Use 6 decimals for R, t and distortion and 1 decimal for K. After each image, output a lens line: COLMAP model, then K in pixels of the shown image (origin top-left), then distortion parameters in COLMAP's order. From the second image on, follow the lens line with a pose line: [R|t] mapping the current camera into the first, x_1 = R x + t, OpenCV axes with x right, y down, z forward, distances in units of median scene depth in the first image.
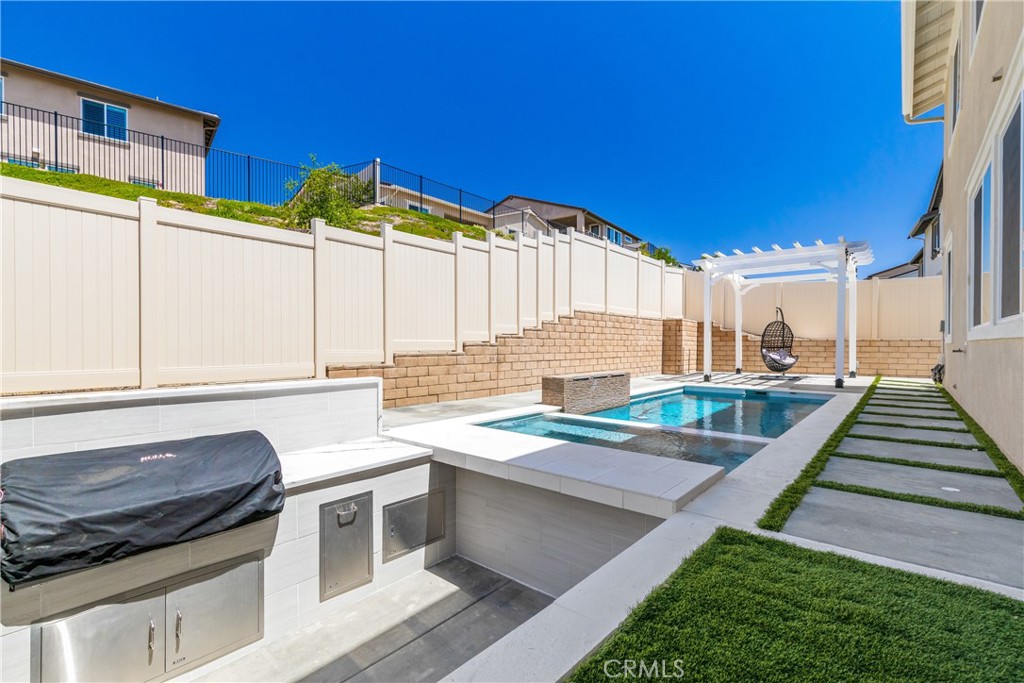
lens RADIAL K [[462.6, 0, 512.6], [0, 462.6, 343.5], [0, 0, 1]] dist [0.012041, -0.000913]
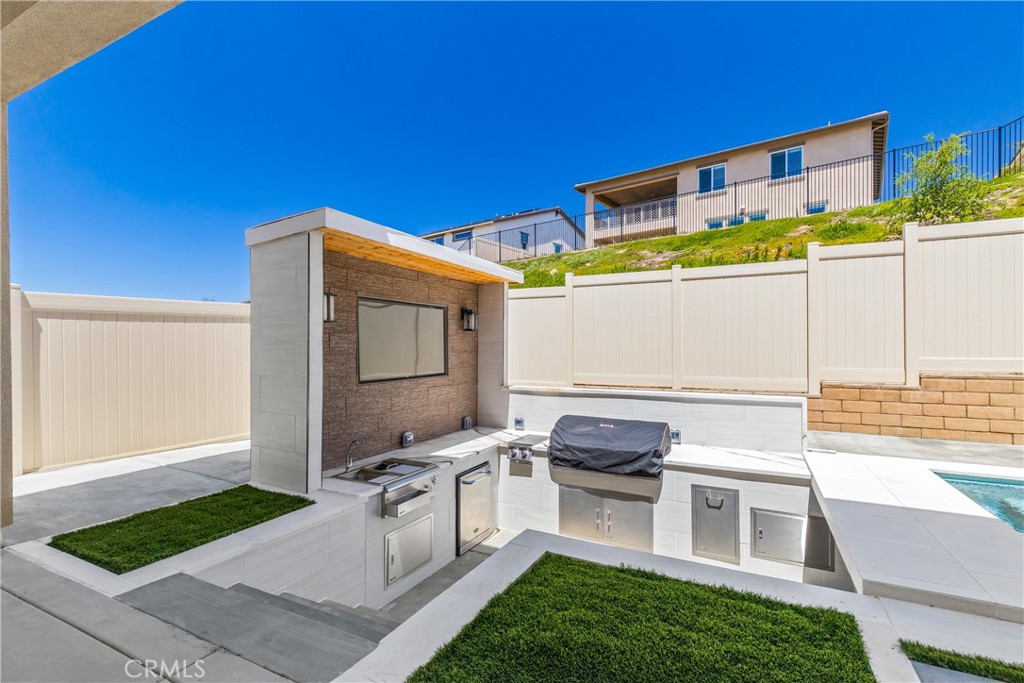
lens RADIAL K [[462.6, 0, 515.0], [0, 462.6, 346.6], [0, 0, 1]] dist [0.012041, -0.000913]
pose [[0.240881, 0.002136, -0.970552, 0.410860], [0.004692, 0.999983, 0.003365, -0.035966], [0.970543, -0.005364, 0.240867, 0.080557]]
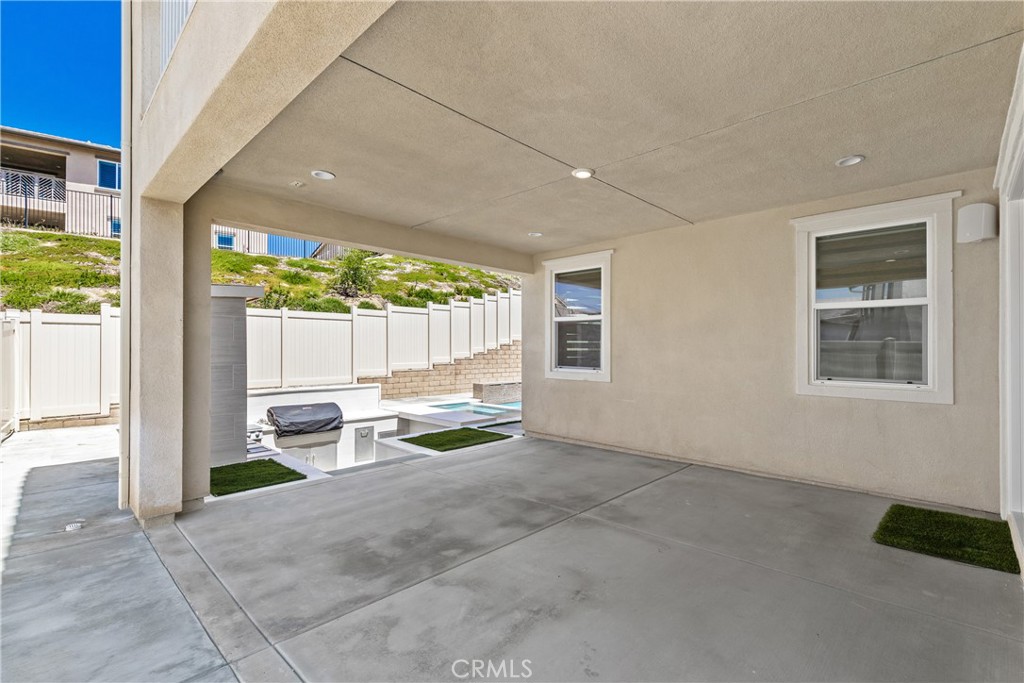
lens RADIAL K [[462.6, 0, 515.3], [0, 462.6, 347.2], [0, 0, 1]] dist [0.012041, -0.000913]
pose [[0.998441, 0.002921, -0.055741, 0.377362], [-0.002926, 0.999996, -0.000010, -0.081199], [0.055740, 0.000173, 0.998445, -0.930175]]
